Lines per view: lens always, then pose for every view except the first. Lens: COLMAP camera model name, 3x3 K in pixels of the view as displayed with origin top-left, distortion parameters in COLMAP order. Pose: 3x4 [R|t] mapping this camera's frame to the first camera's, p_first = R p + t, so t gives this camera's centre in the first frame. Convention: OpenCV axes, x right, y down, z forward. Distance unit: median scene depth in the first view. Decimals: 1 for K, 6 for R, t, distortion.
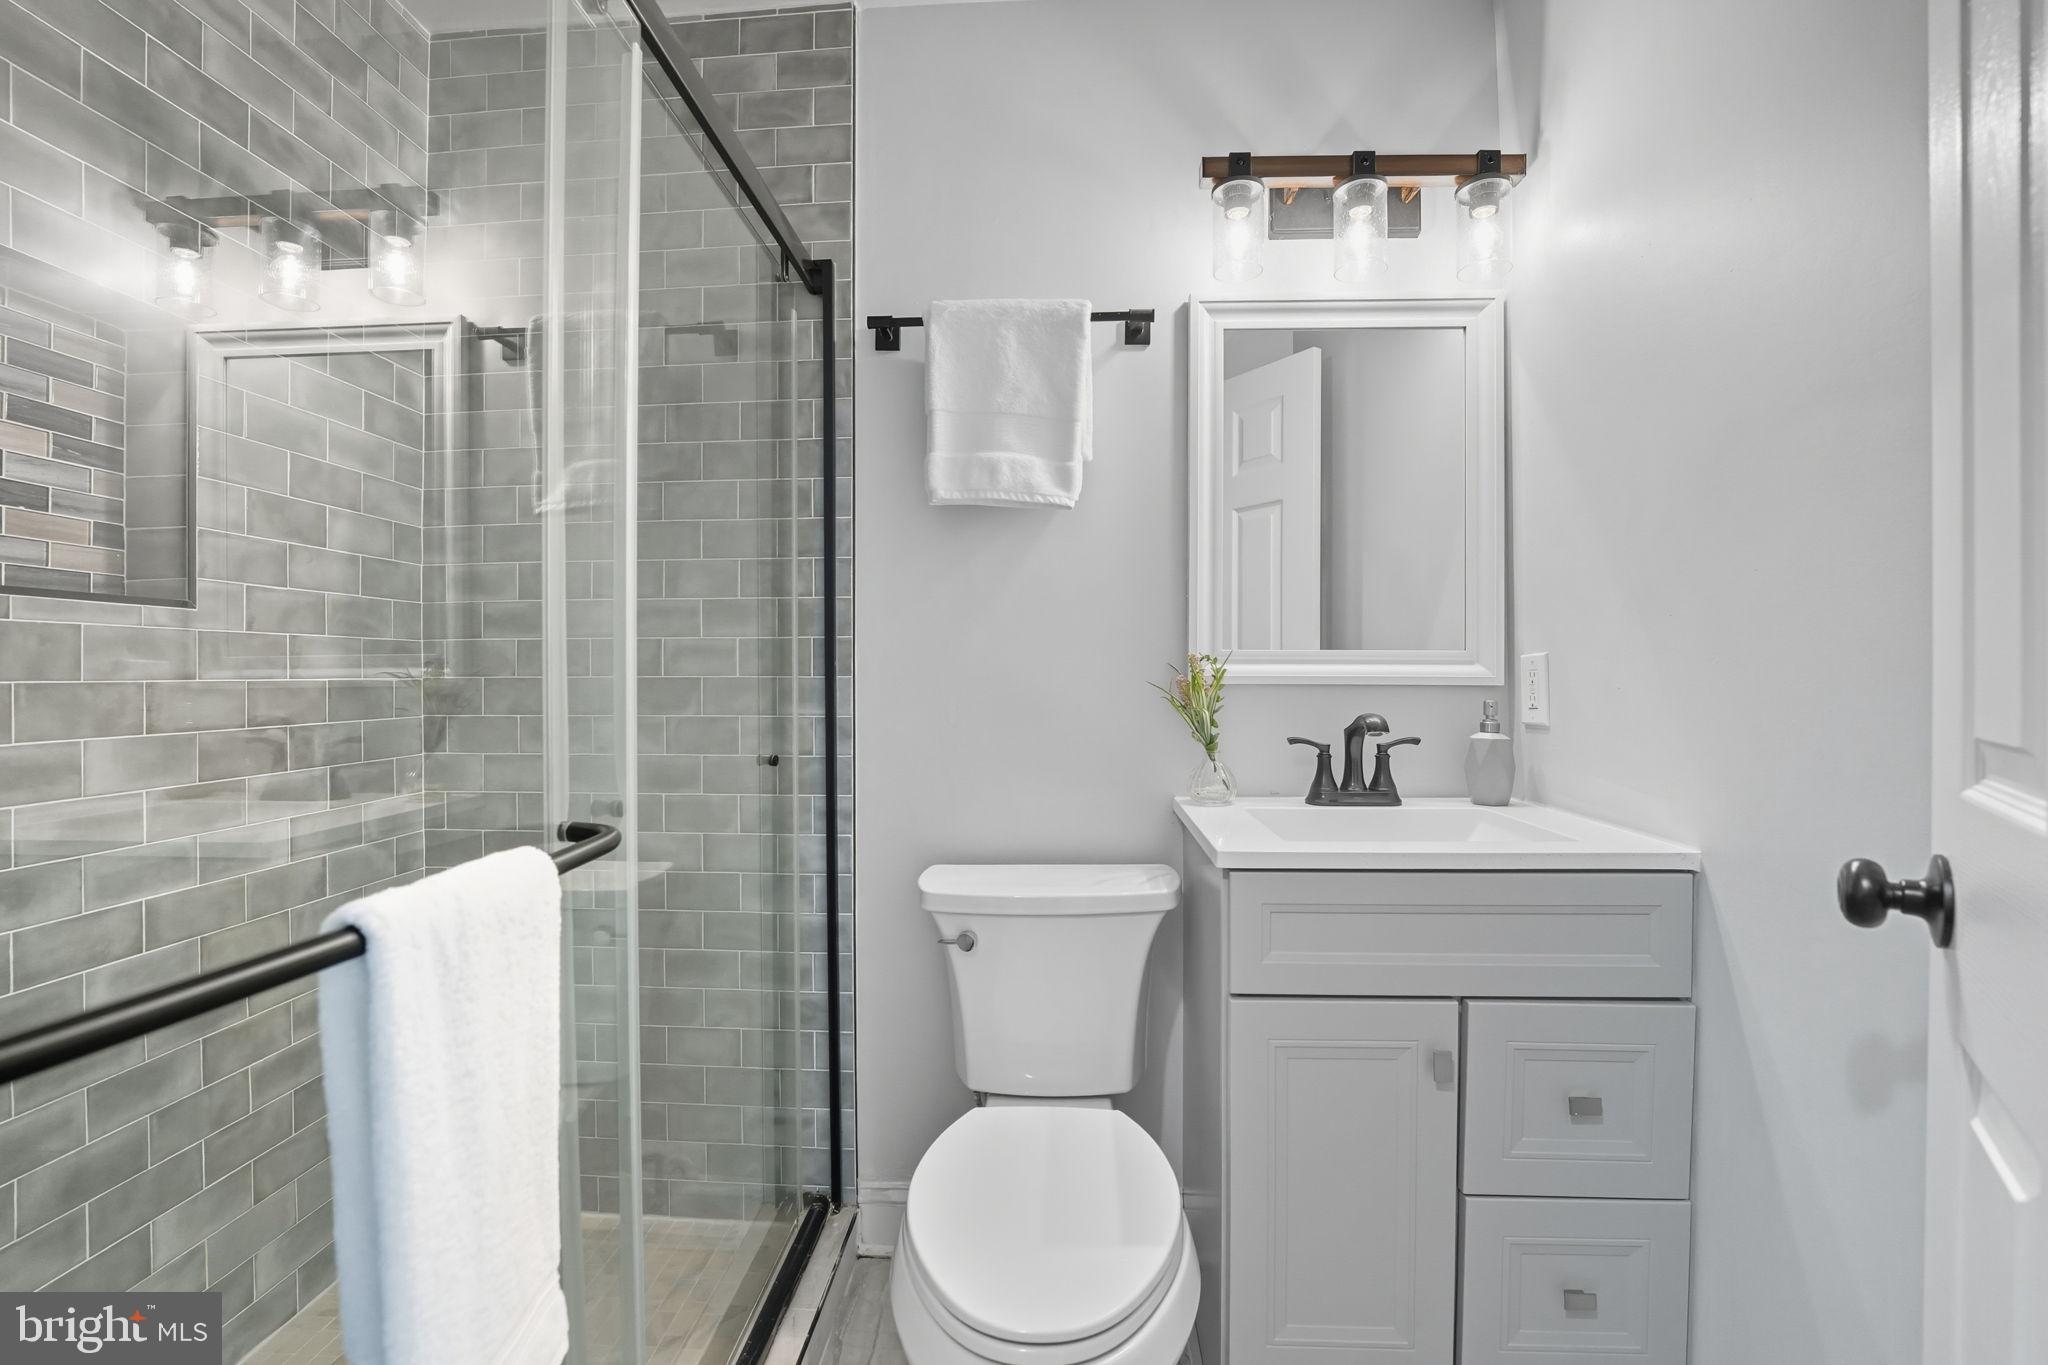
lens RADIAL K [[860.6, 0, 1022.0], [0, 860.6, 678.7], [0, 0, 1]] dist [-0.024743, 0.001074]
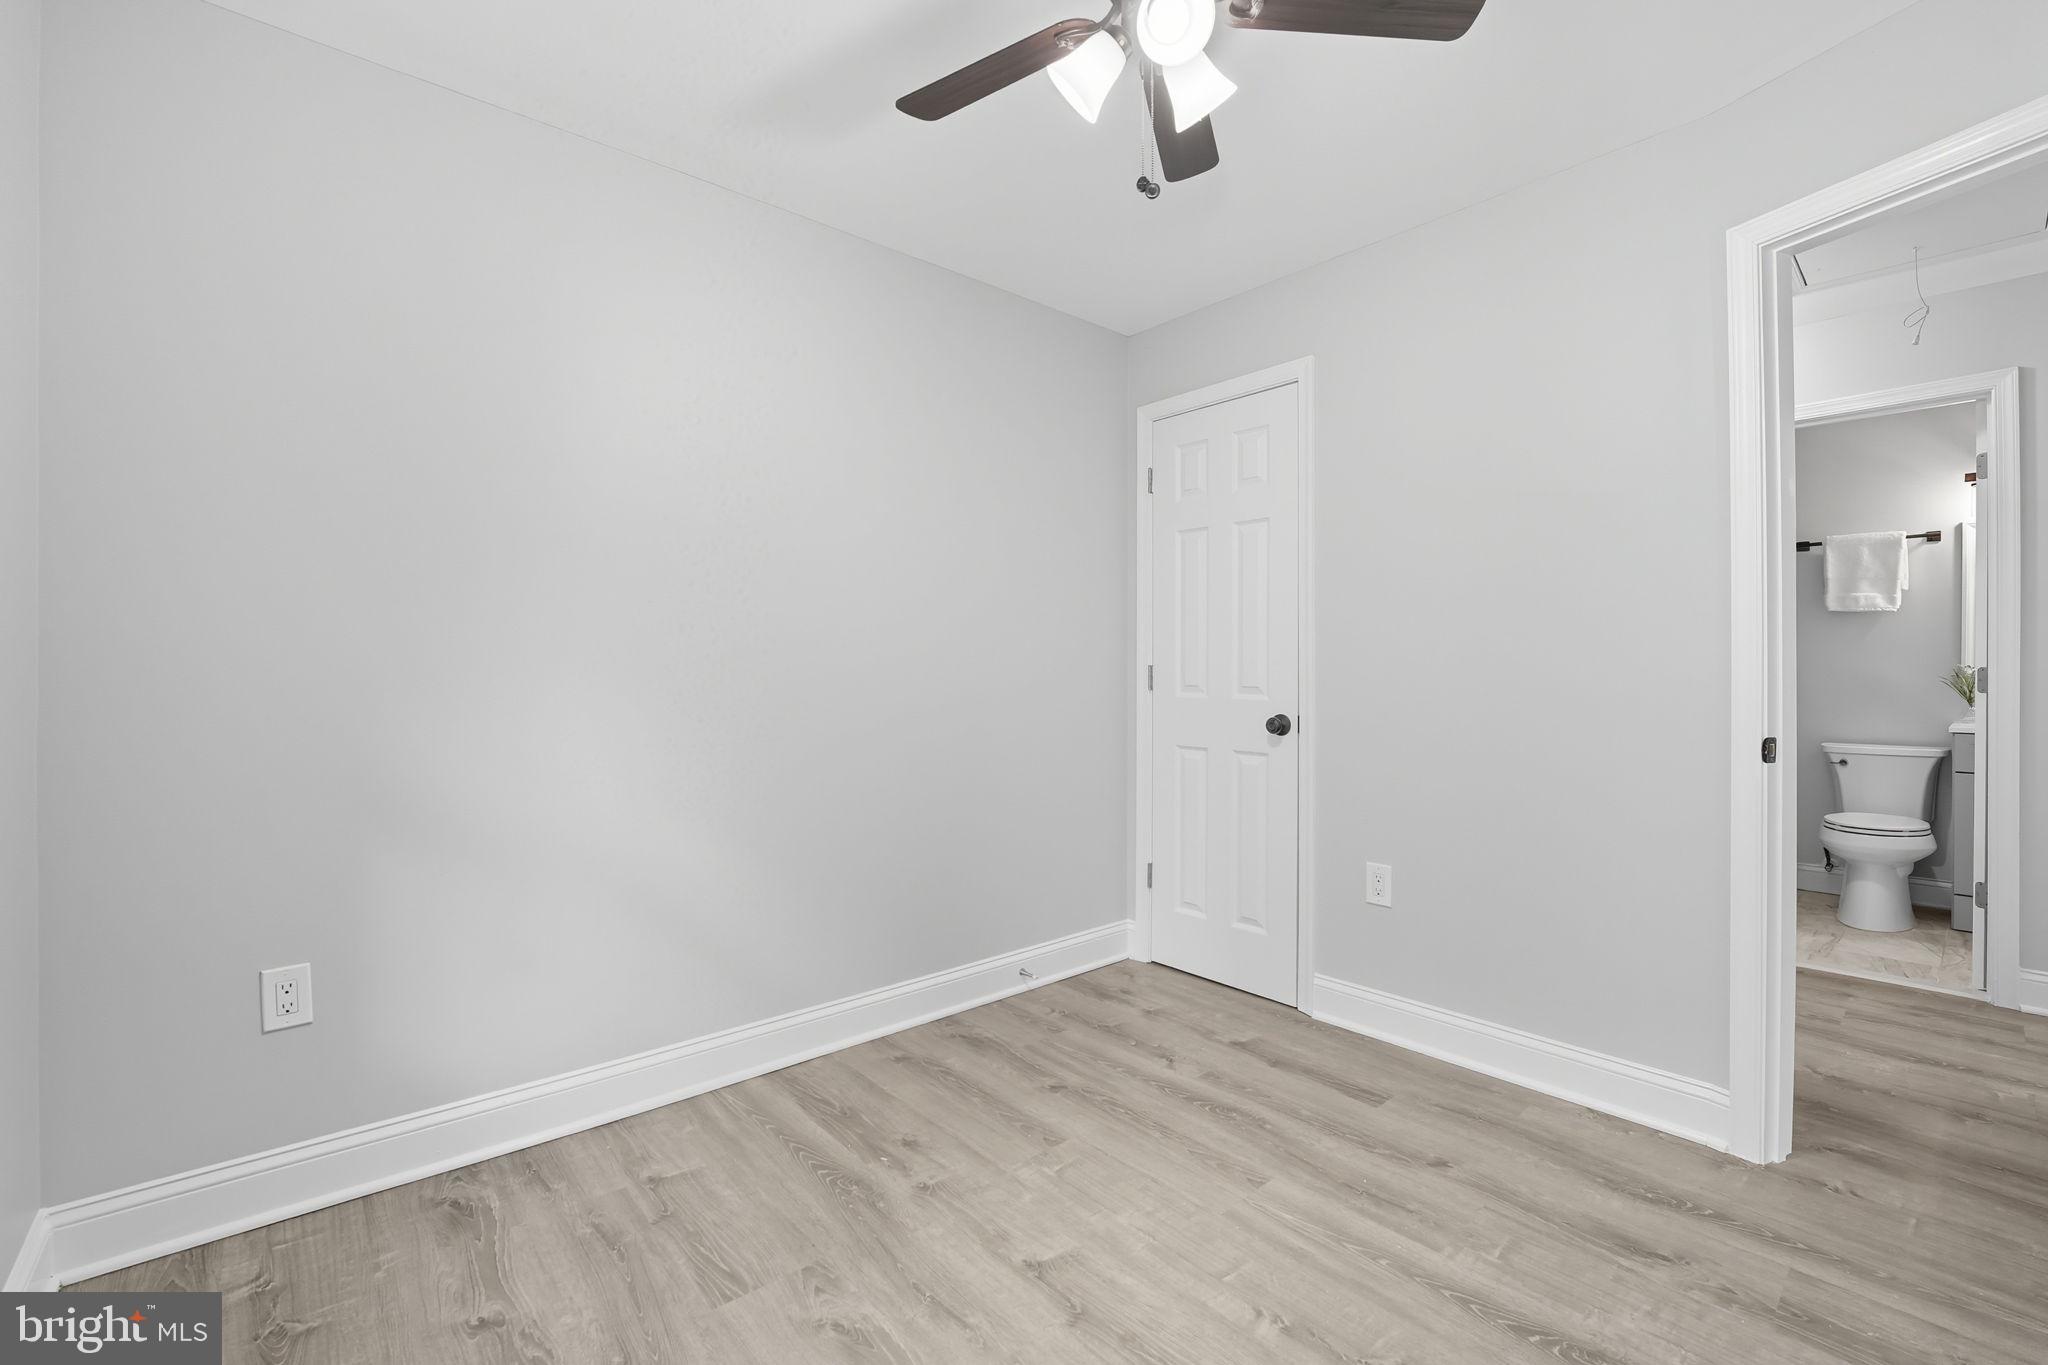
lens RADIAL K [[860.6, 0, 1026.1], [0, 860.6, 670.4], [0, 0, 1]] dist [-0.024743, 0.001074]
pose [[0.679142, 0.001746, -0.734005, 0.137371], [-0.006444, 0.999973, -0.003584, 0.014227], [0.733979, 0.007164, 0.679135, -2.793773]]
